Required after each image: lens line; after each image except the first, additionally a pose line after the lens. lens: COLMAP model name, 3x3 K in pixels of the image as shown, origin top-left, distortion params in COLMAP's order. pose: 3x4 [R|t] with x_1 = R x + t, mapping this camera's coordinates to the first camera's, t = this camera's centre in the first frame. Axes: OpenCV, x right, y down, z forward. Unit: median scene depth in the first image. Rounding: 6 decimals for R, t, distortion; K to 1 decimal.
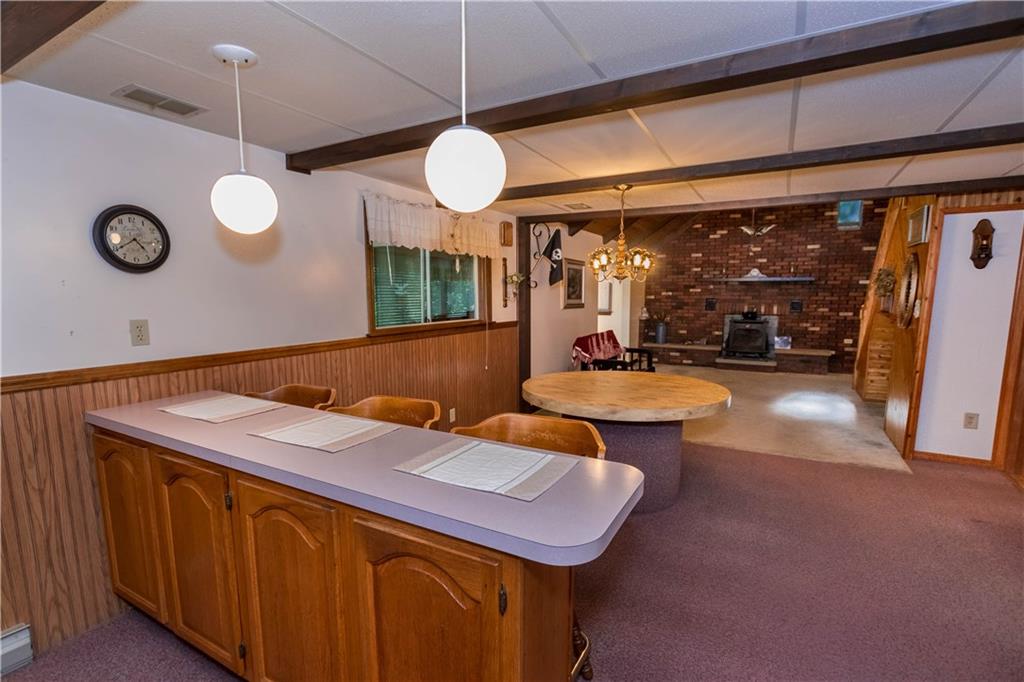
lens RADIAL K [[477.3, 0, 497.9], [0, 477.3, 358.3], [0, 0, 1]] dist [0.004739, 0.000497]
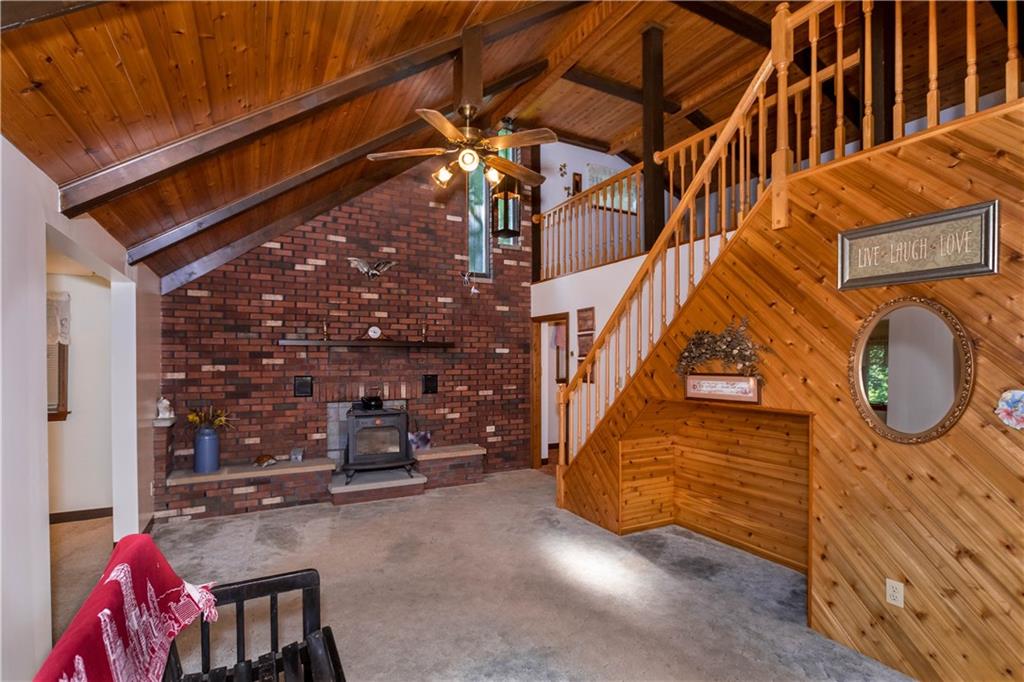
lens RADIAL K [[477.3, 0, 494.2], [0, 477.3, 355.3], [0, 0, 1]] dist [0.004739, 0.000497]
pose [[0.535821, 0.005696, 0.844313, 0.098565], [0.118860, 0.989510, -0.082107, -0.080748], [-0.835924, 0.144350, 0.529523, 0.540959]]
